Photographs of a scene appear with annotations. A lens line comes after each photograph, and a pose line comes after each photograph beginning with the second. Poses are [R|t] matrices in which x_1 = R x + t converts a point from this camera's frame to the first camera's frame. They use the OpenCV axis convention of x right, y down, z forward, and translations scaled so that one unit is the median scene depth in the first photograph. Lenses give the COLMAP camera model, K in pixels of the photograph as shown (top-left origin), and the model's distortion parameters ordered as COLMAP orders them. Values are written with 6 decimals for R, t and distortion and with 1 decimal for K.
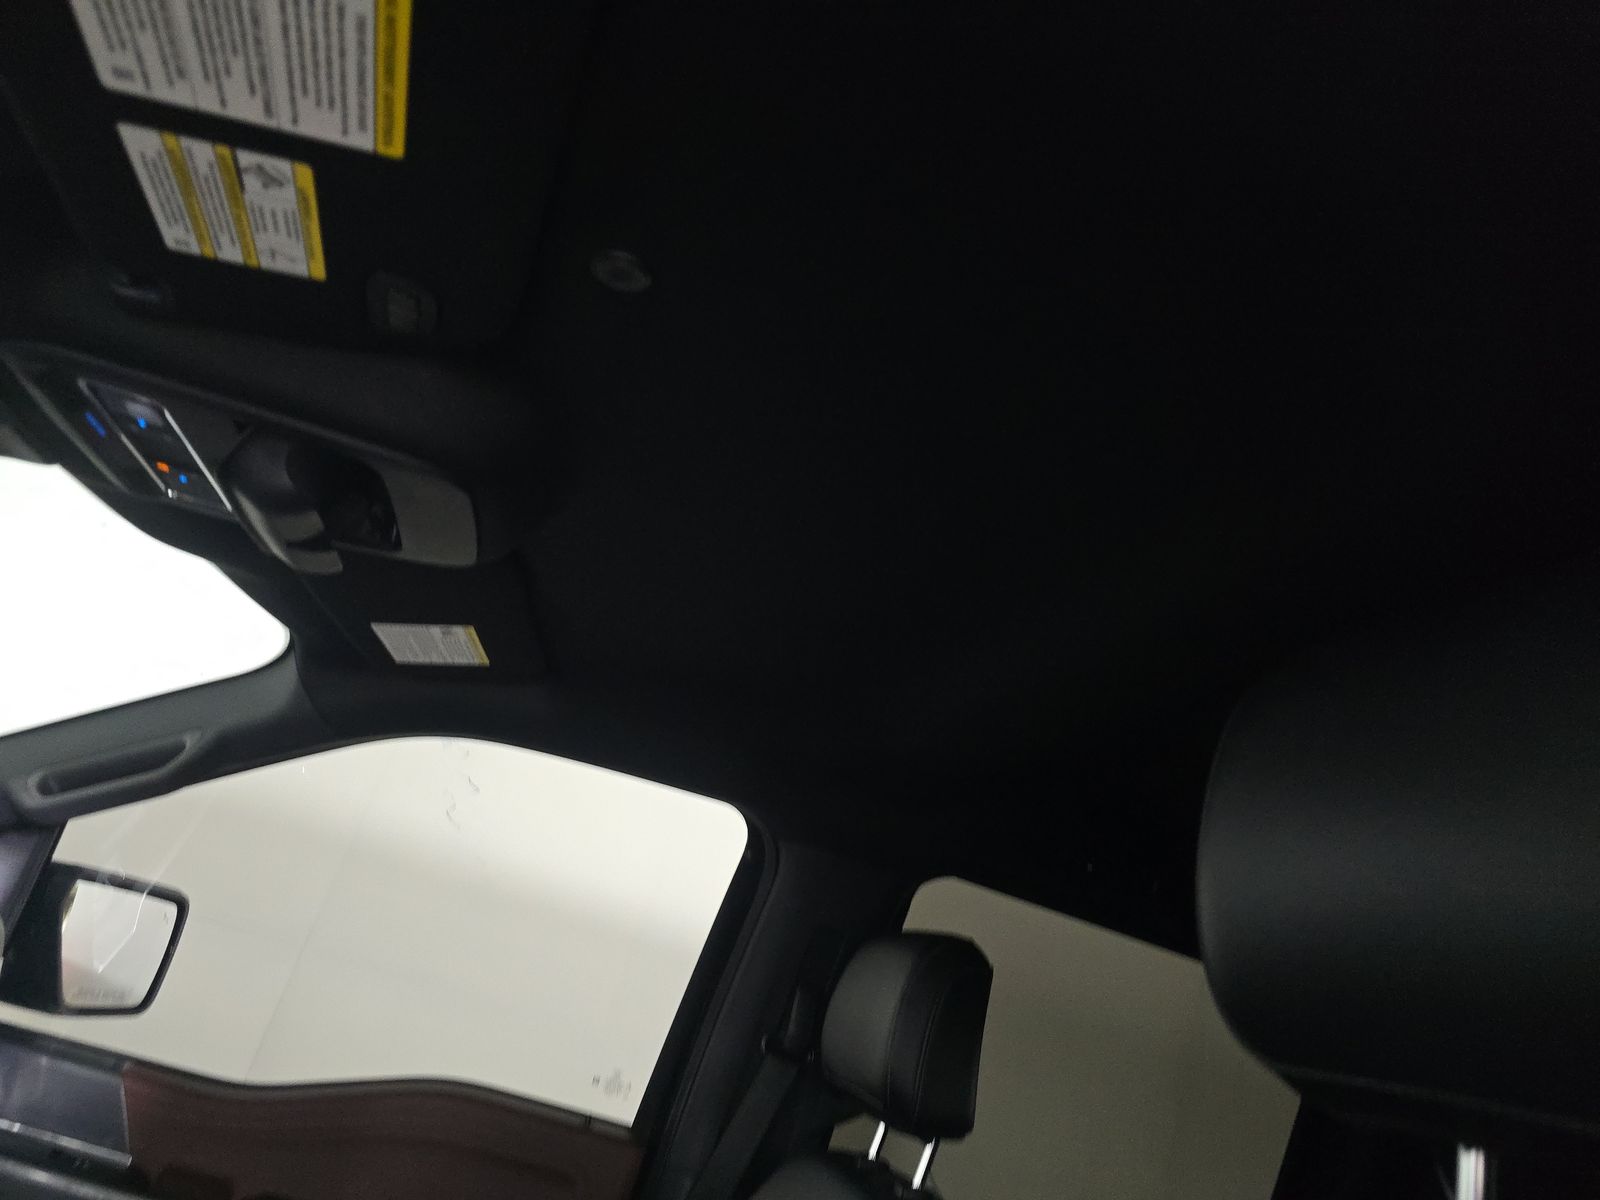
lens RADIAL K [[1094.5, 0, 795.3], [0, 1094.5, 608.6], [0, 0, 1]] dist [0.025337, -0.030809]
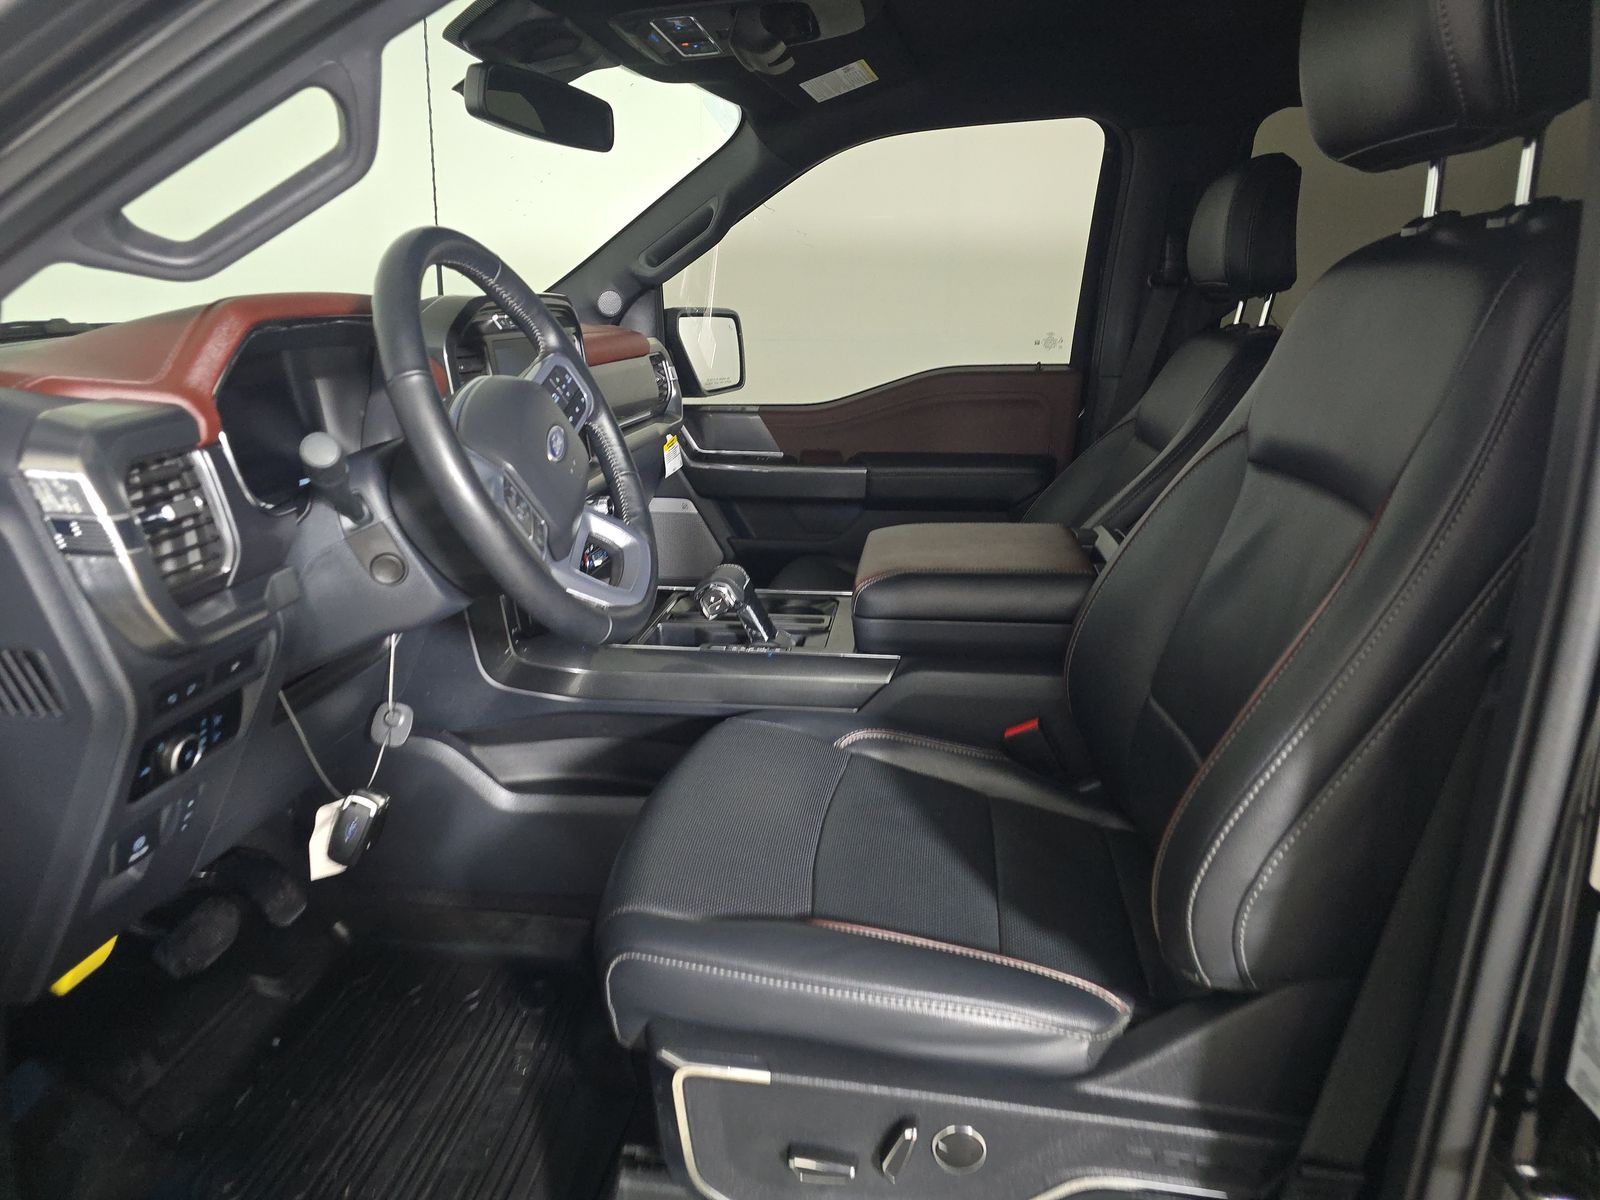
lens RADIAL K [[1094.5, 0, 795.3], [0, 1094.5, 608.6], [0, 0, 1]] dist [0.025337, -0.030809]
pose [[0.893708, -0.183513, -0.409400, 0.072214], [0.376688, 0.802601, 0.462535, -0.092704], [0.243704, -0.567587, 0.786418, -0.489263]]
